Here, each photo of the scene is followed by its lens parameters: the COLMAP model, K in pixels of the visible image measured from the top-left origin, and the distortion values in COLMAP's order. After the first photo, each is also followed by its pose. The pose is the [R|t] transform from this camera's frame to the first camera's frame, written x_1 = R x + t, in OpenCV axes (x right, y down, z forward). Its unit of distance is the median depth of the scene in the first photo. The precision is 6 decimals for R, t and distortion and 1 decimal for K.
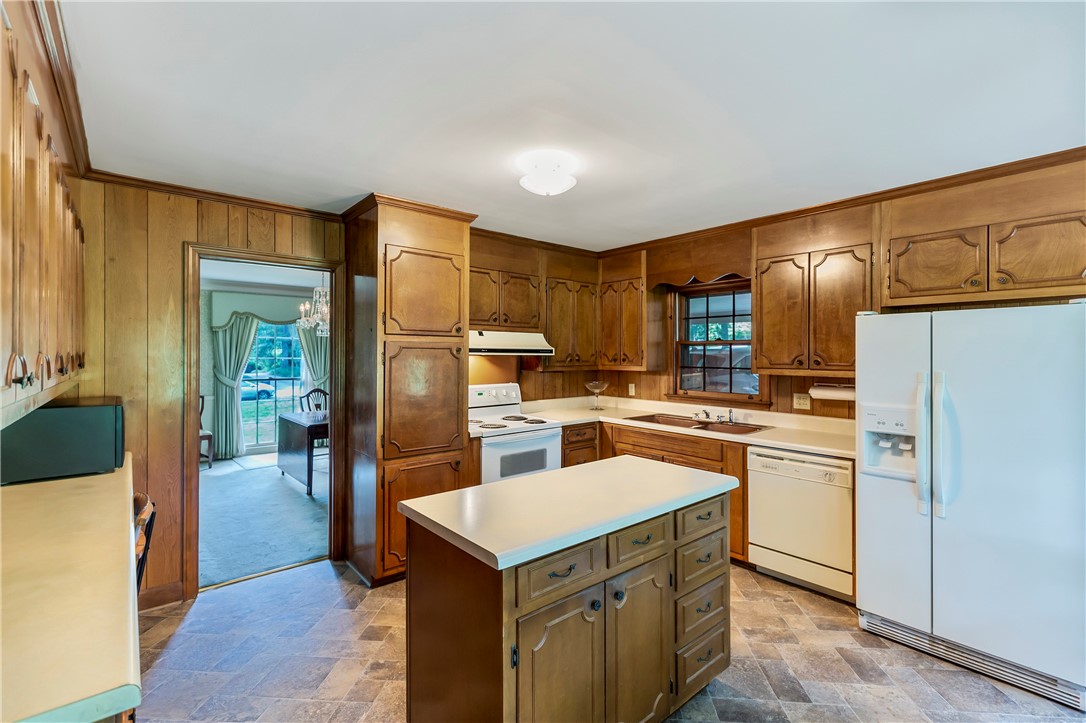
lens RADIAL K [[485.5, 0, 541.9], [0, 485.5, 354.7], [0, 0, 1]] dist [0.006512, 0.000322]
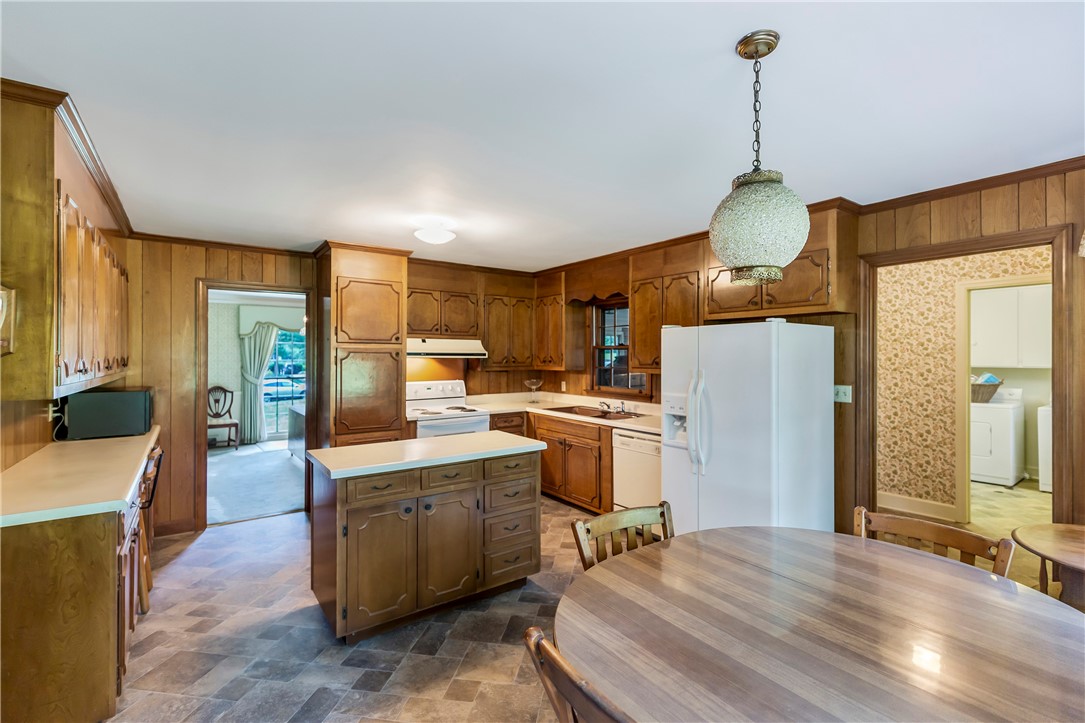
lens RADIAL K [[485.1, 0, 542.6], [0, 485.1, 355.2], [0, 0, 1]] dist [0.006512, 0.000322]
pose [[0.996942, -0.001490, -0.078129, 0.334951], [0.001236, 0.999994, -0.003296, -0.001597], [0.078133, 0.003190, 0.996938, -0.291702]]
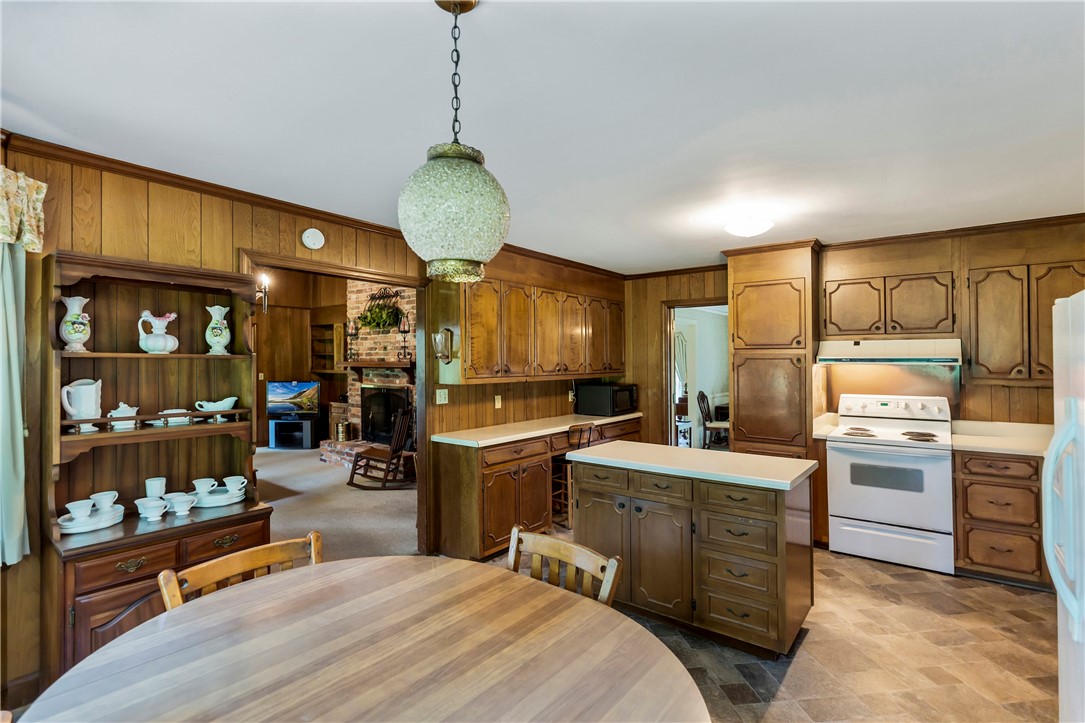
lens RADIAL K [[501.3, 0, 545.1], [0, 501.3, 359.8], [0, 0, 1]] dist [-0.016875, -0.000355]
pose [[0.206917, -0.003843, -0.978351, 0.894595], [0.000739, 0.999993, -0.003772, -0.005926], [0.978358, 0.000058, 0.206918, 0.168354]]
